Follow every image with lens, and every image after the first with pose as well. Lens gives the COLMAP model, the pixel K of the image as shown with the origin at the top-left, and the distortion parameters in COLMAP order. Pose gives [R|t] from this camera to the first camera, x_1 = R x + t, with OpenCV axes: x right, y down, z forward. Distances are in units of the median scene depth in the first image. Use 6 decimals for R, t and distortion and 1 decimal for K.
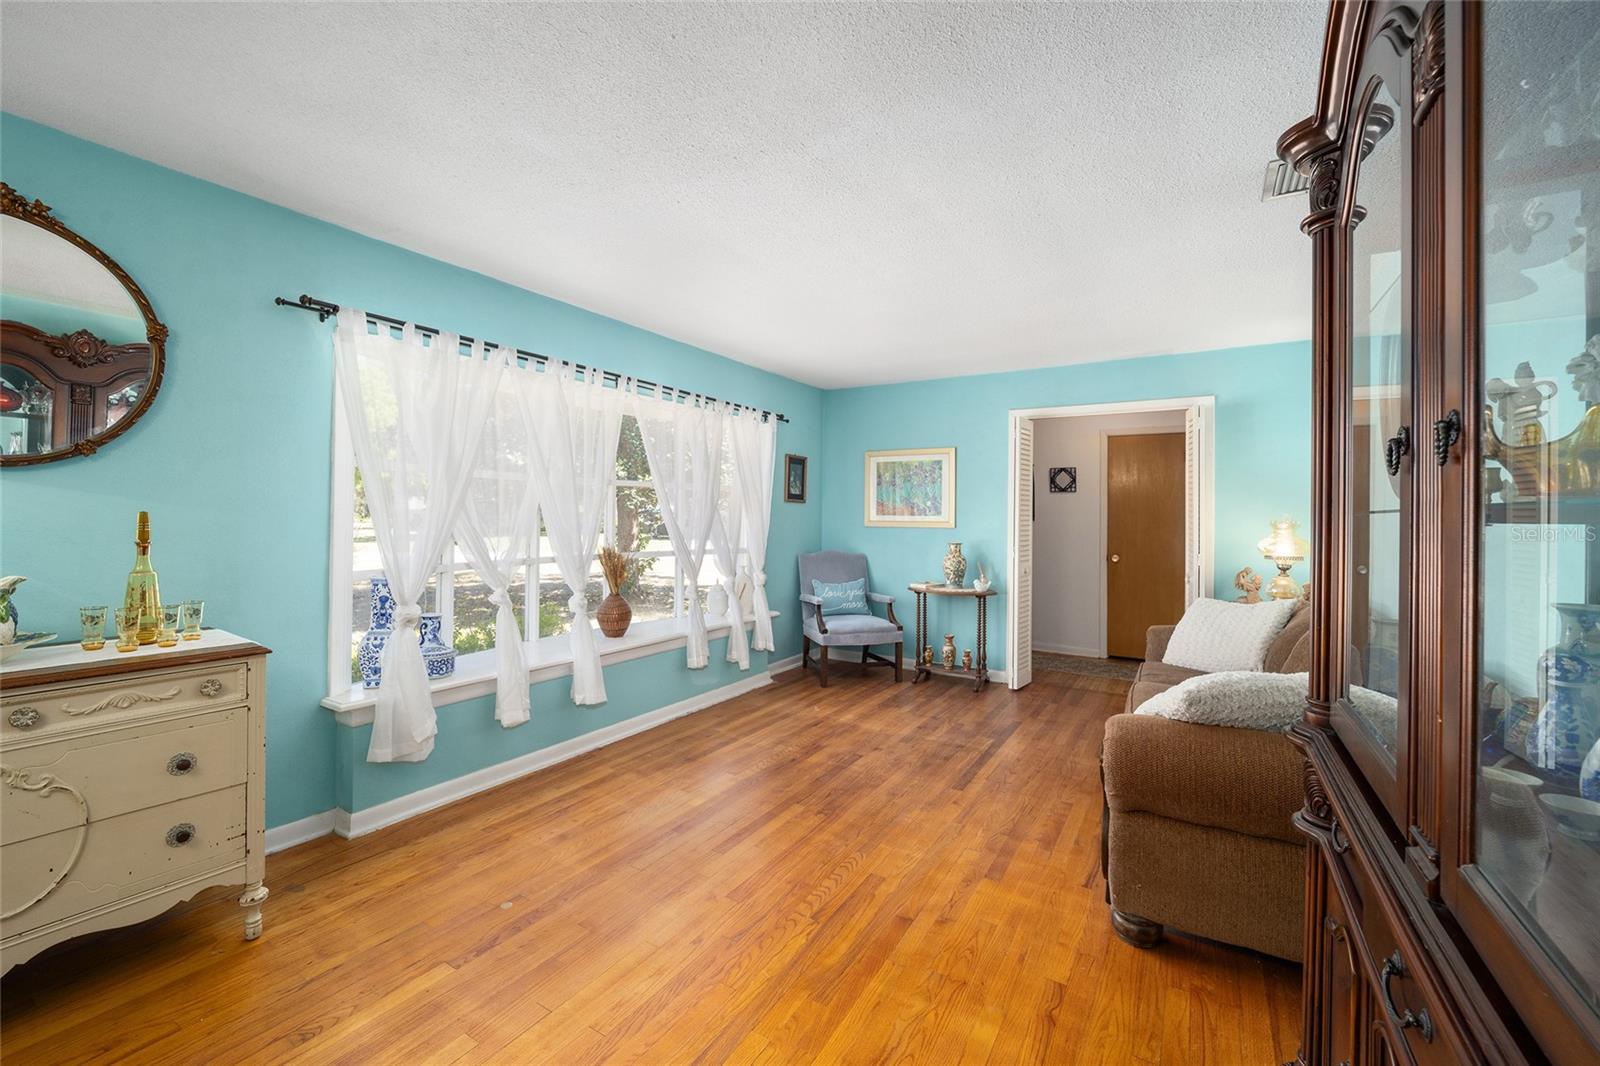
lens RADIAL K [[658.5, 0, 793.3], [0, 658.5, 511.5], [0, 0, 1]] dist [-0.002152, -0.000300]
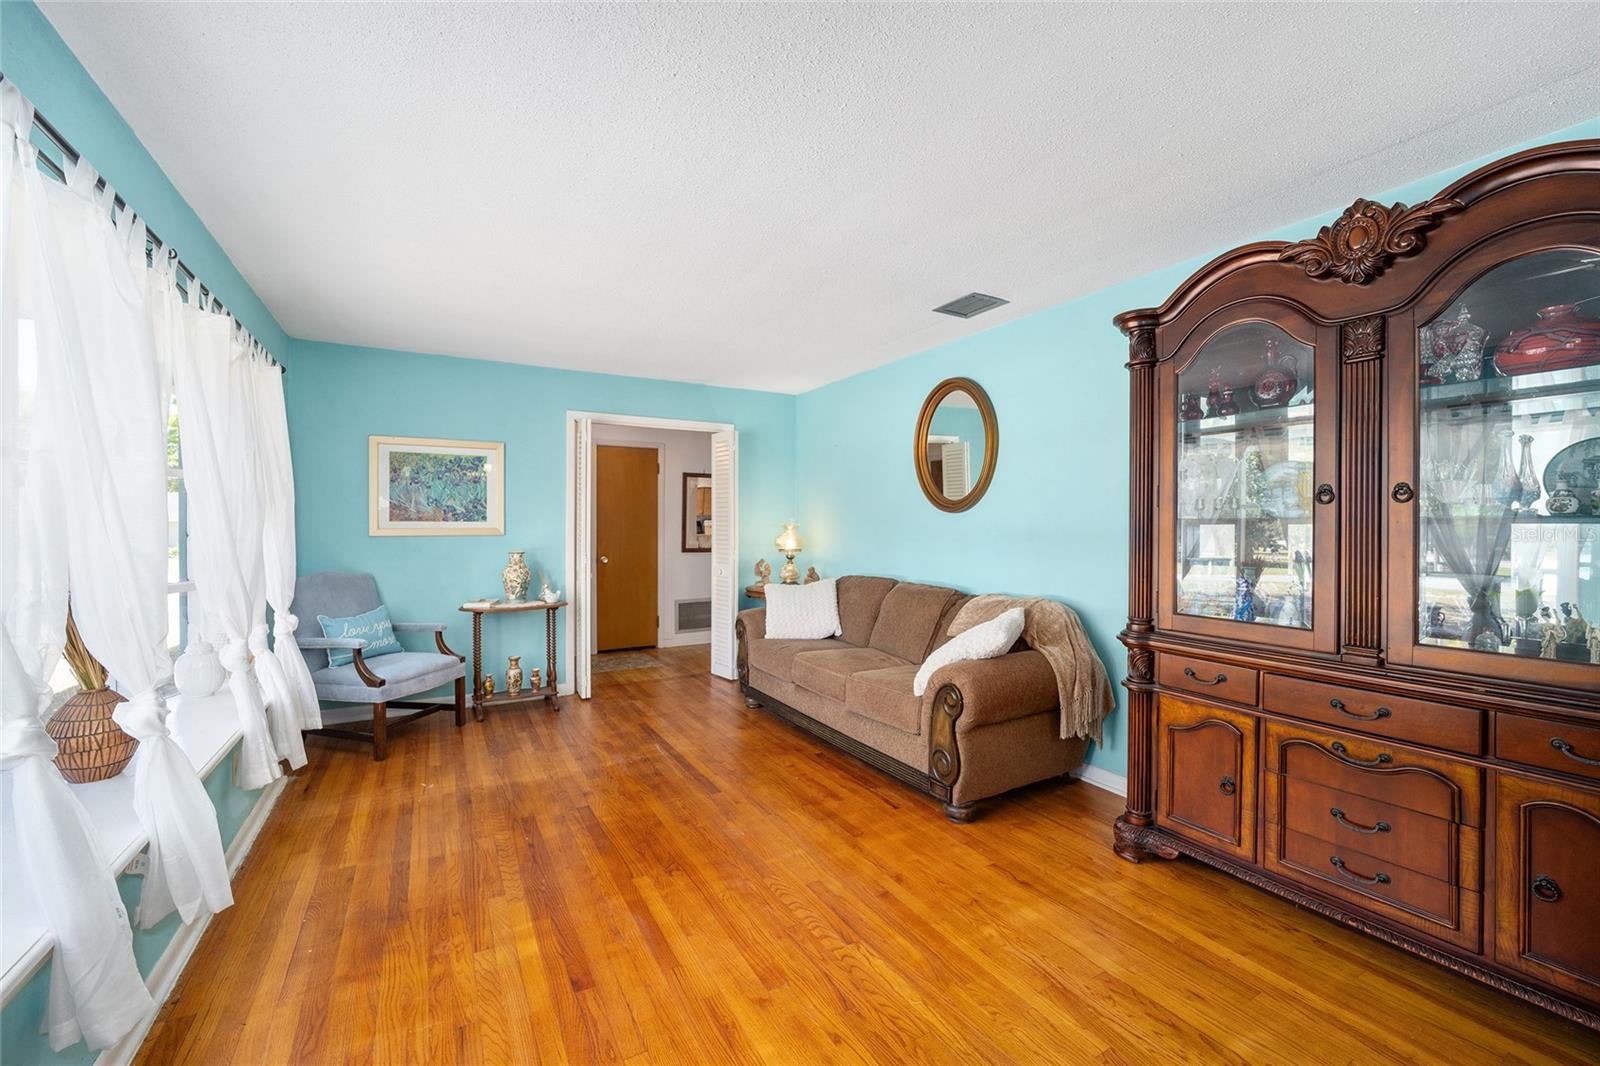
lens RADIAL K [[644.3, 0, 797.1], [0, 644.3, 528.0], [0, 0, 1]] dist [-0.013713, -0.000412]
pose [[0.475334, -0.015147, 0.879675, -0.425763], [-0.001827, 0.999833, 0.018203, -0.001024], [-0.879804, -0.010260, 0.475227, 0.329293]]
